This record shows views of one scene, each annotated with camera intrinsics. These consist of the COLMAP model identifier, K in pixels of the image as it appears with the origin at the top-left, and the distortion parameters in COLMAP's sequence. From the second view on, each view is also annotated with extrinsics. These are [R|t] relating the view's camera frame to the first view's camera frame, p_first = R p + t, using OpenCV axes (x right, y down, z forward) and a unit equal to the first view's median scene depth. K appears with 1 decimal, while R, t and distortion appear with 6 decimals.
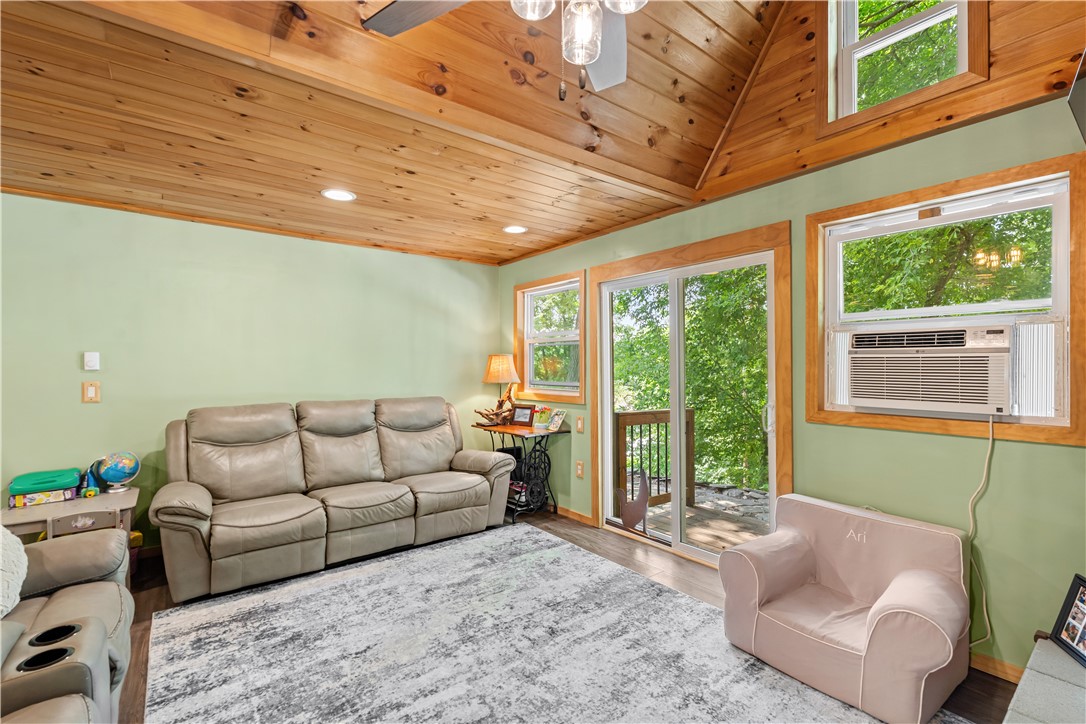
lens RADIAL K [[485.8, 0, 547.0], [0, 485.8, 361.9], [0, 0, 1]] dist [-0.000871, -0.000176]
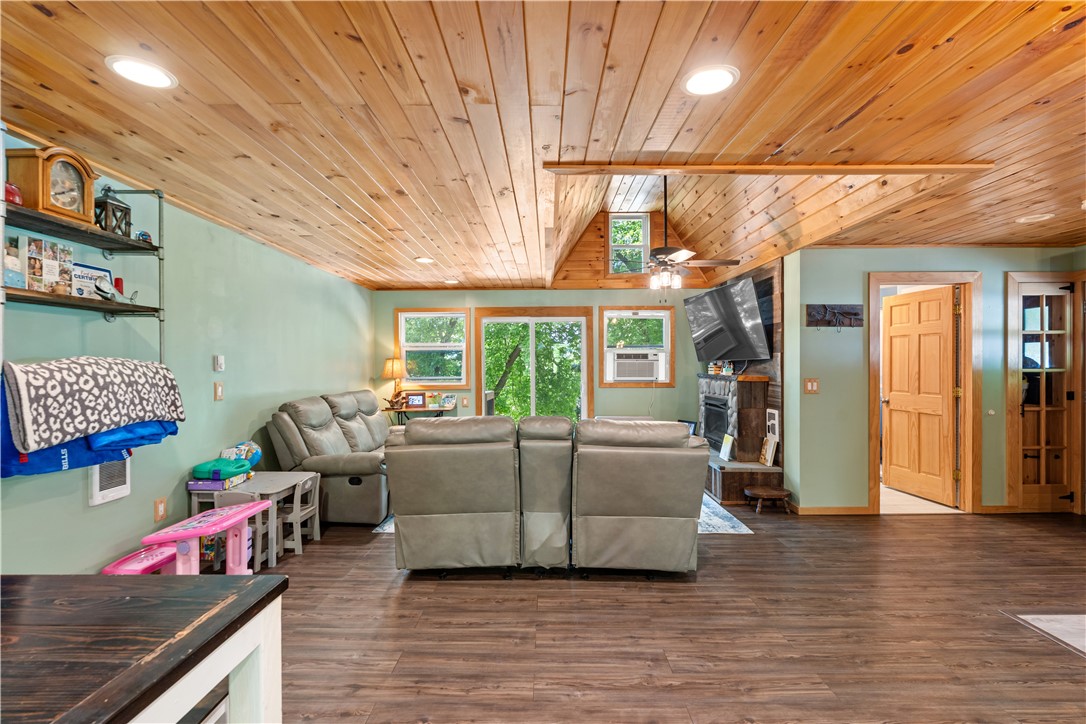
lens RADIAL K [[478.0, 0, 544.3], [0, 478.0, 364.9], [0, 0, 1]] dist [-0.004367, -0.000183]
pose [[0.620841, -0.001794, 0.783934, -1.346865], [-0.002147, 0.999990, 0.003989, -0.003840], [-0.783934, -0.004160, 0.620831, -0.273482]]
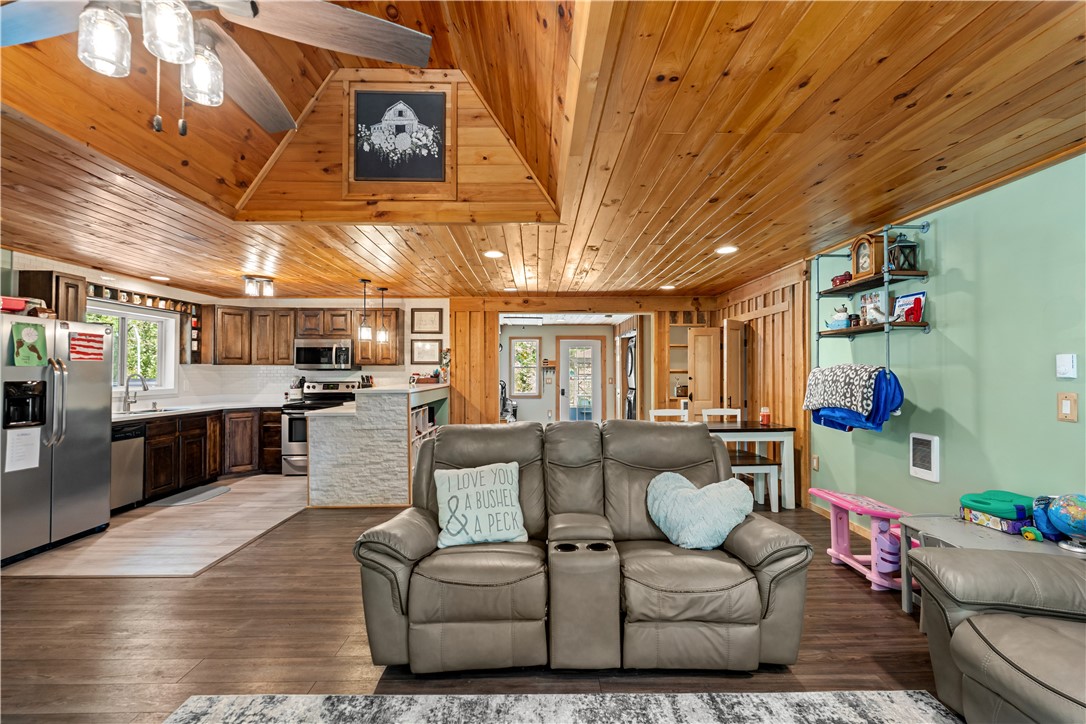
lens RADIAL K [[478.0, 0, 544.3], [0, 478.0, 364.9], [0, 0, 1]] dist [-0.004367, -0.000183]
pose [[-0.602842, -0.004789, -0.797846, 0.139293], [0.006617, 0.999918, -0.011001, -0.001091], [0.797833, -0.011912, -0.602760, 0.805099]]
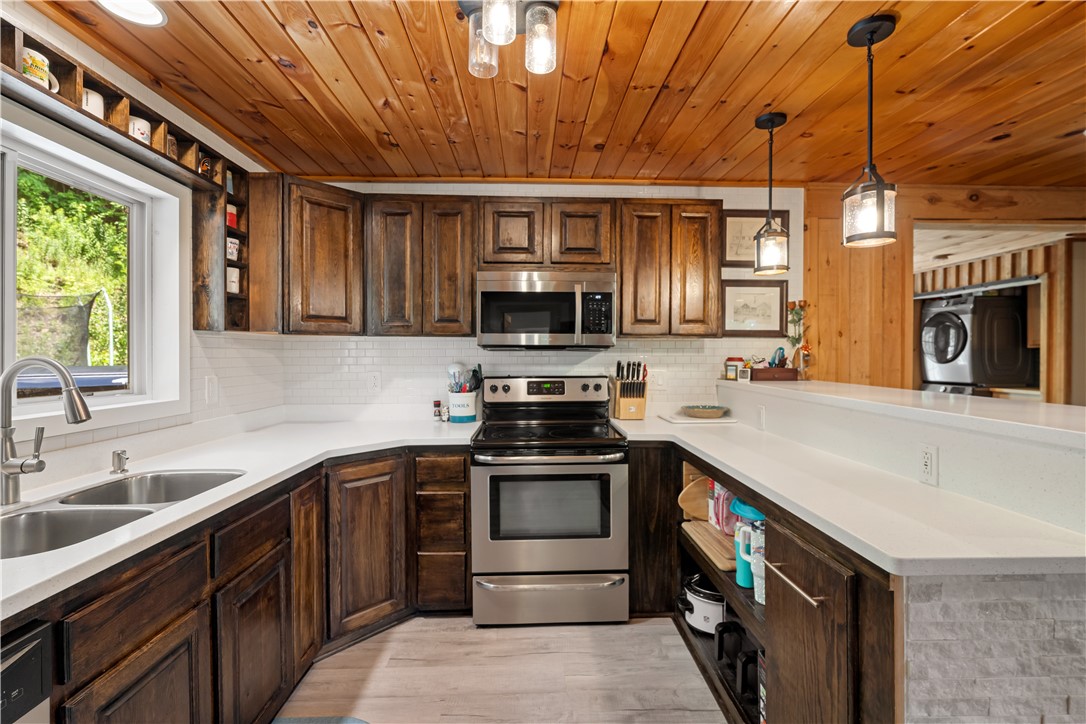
lens RADIAL K [[480.9, 0, 546.7], [0, 480.9, 360.2], [0, 0, 1]] dist [-0.003172, 0.000239]
pose [[-0.585358, 0.013340, -0.810665, -0.241340], [0.004122, 0.999901, 0.013478, 0.001414], [0.810765, 0.004548, -0.585355, -0.695046]]
